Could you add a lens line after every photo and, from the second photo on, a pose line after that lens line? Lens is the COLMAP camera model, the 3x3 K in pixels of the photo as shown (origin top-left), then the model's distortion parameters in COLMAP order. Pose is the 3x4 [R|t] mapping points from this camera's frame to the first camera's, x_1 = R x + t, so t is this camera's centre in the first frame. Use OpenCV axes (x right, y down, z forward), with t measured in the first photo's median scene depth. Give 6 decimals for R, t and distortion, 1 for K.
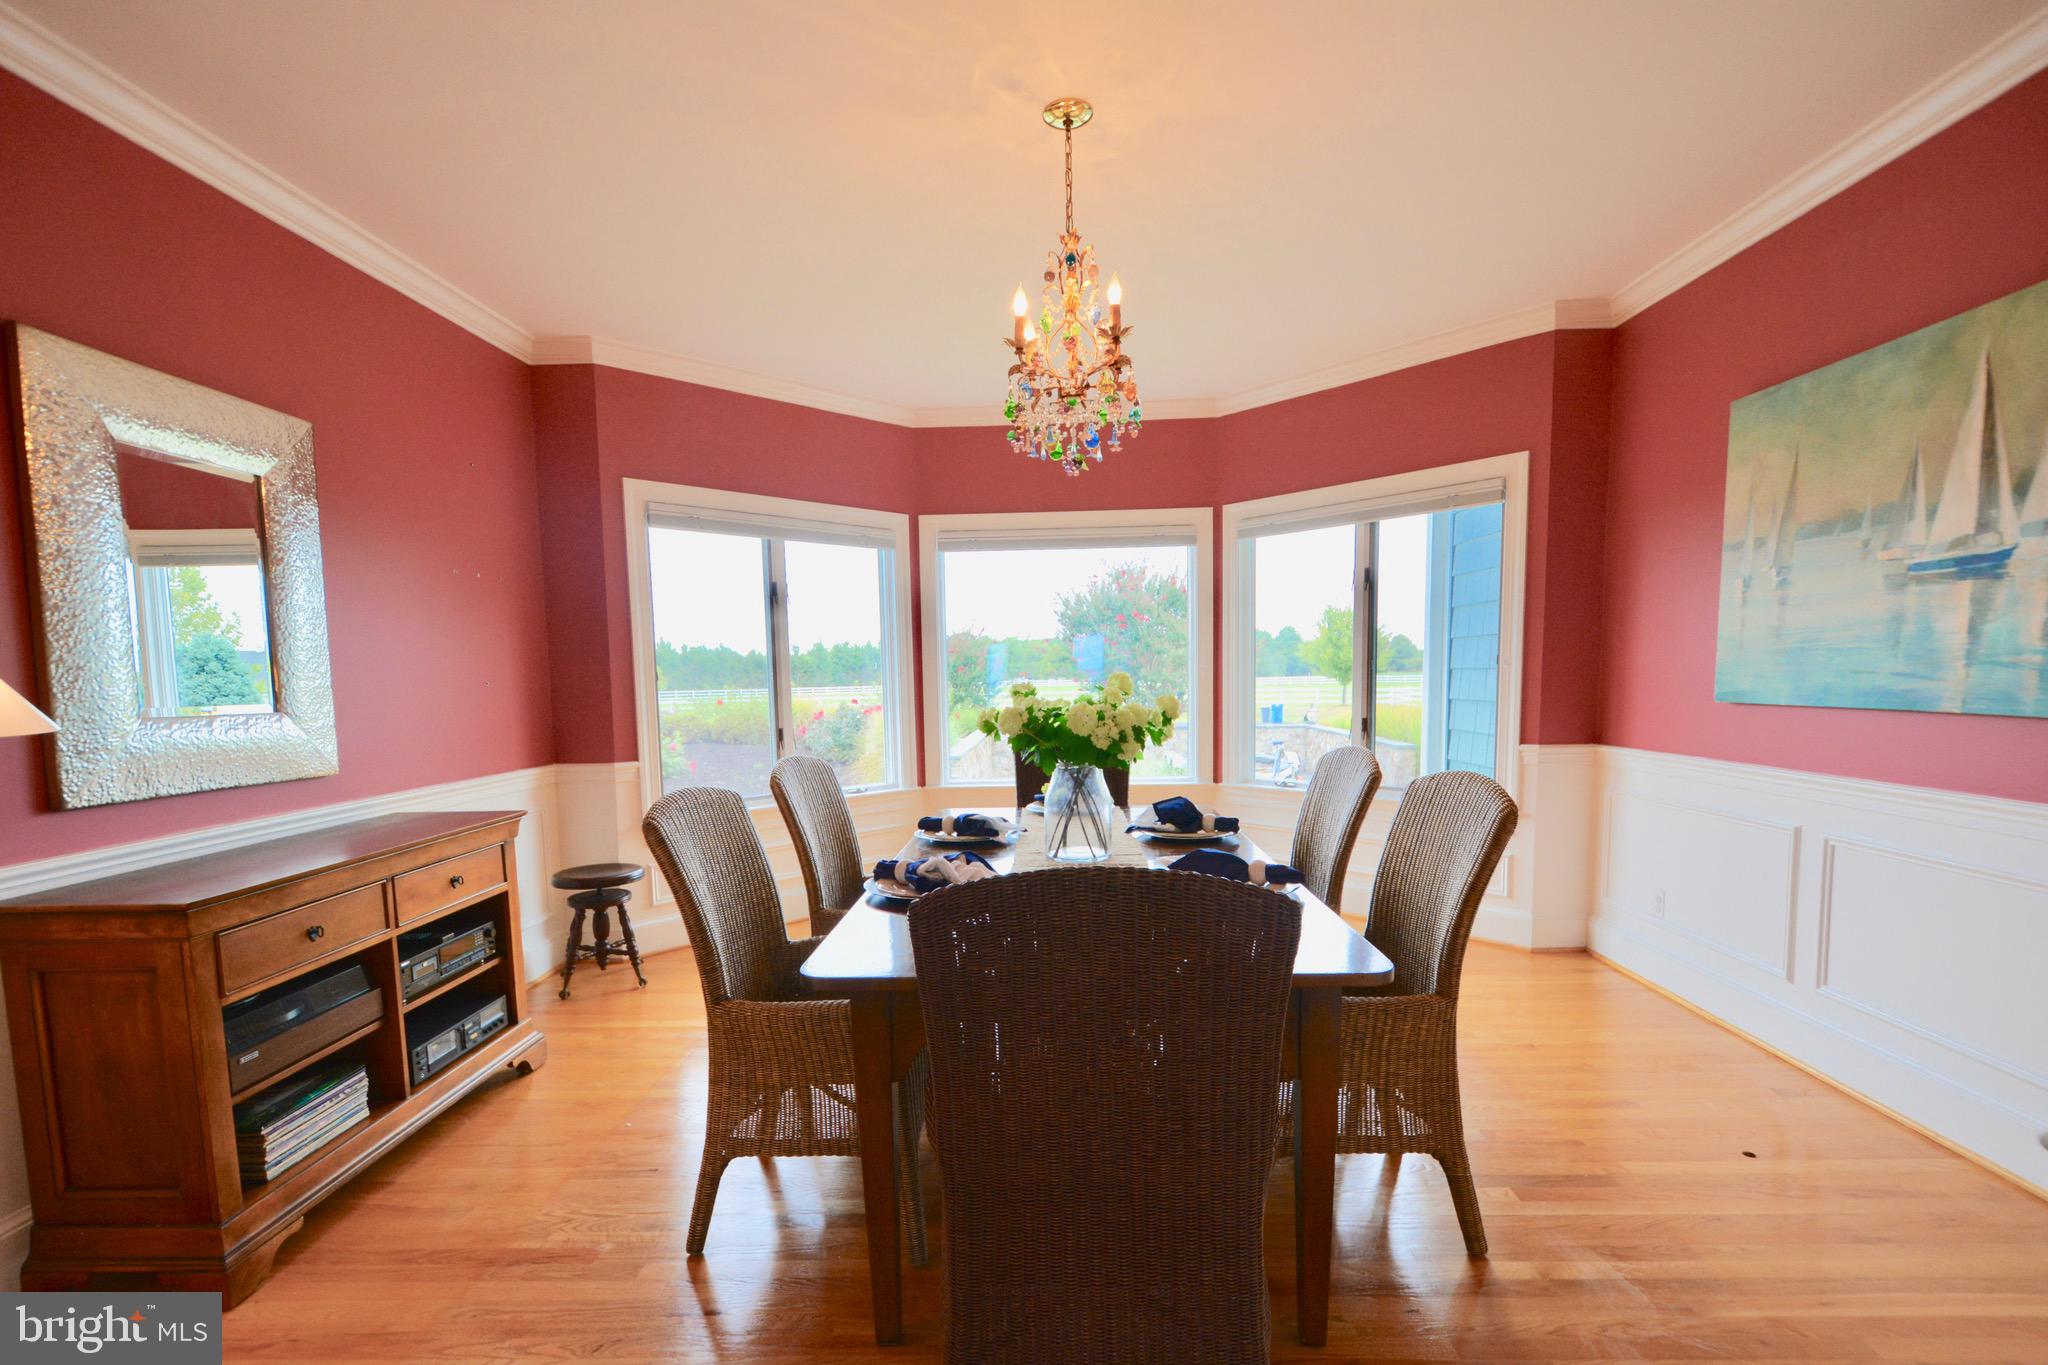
lens RADIAL K [[905.3, 0, 1027.0], [0, 905.3, 752.9], [0, 0, 1]] dist [0.022246, -0.017509]
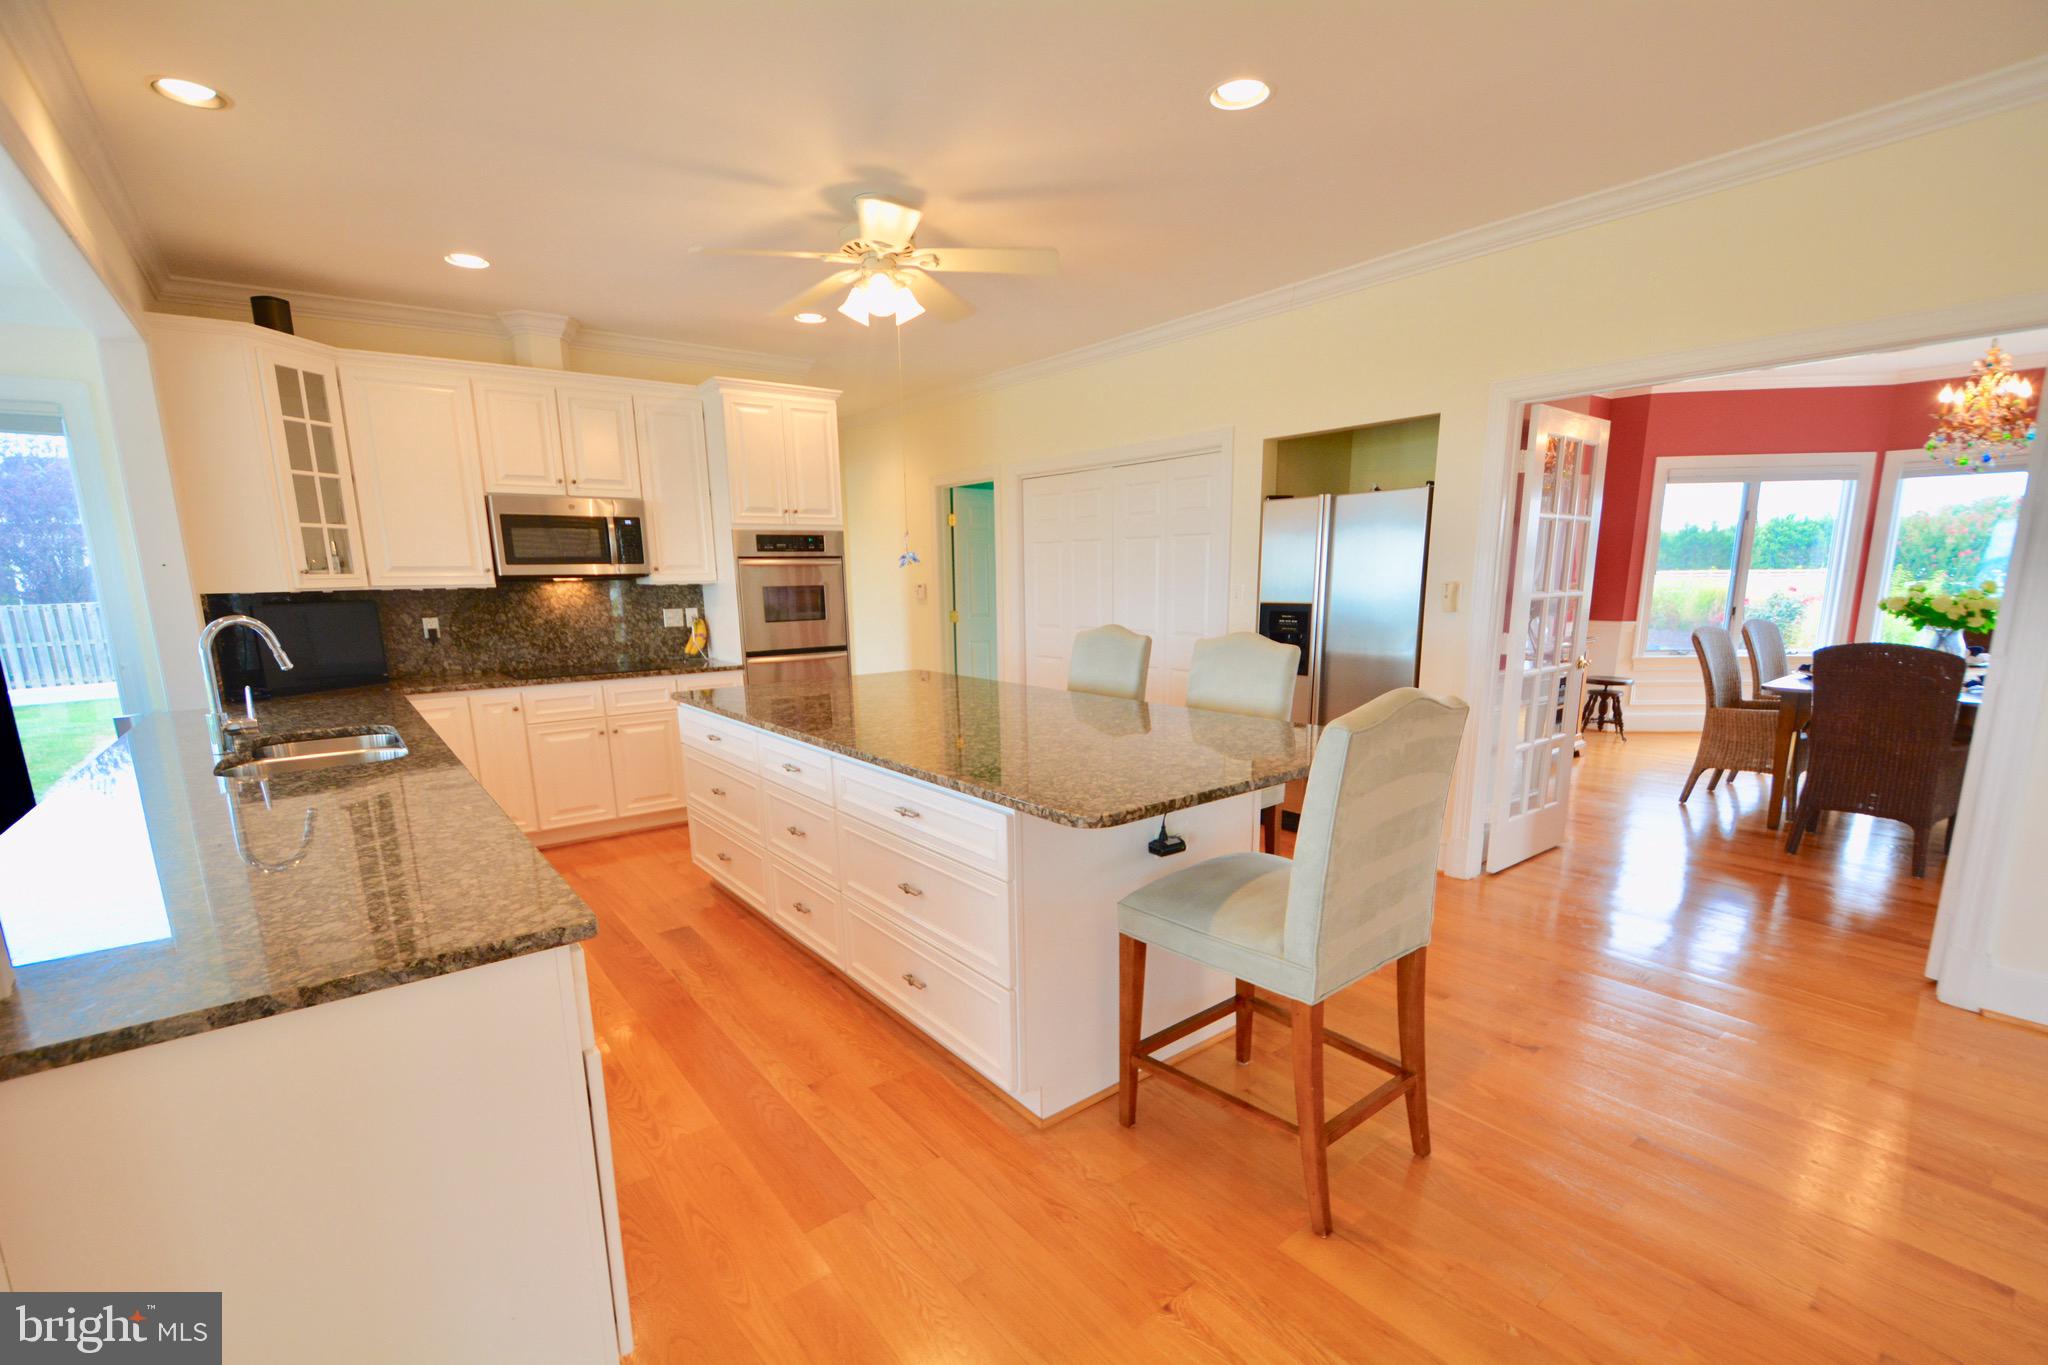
lens RADIAL K [[905.3, 0, 1027.0], [0, 905.3, 752.9], [0, 0, 1]] dist [0.022246, -0.017509]
pose [[0.639749, 0.164609, -0.750750, 0.190417], [-0.066725, 0.985003, 0.159111, 0.059068], [0.765682, -0.051697, 0.641138, -1.077639]]
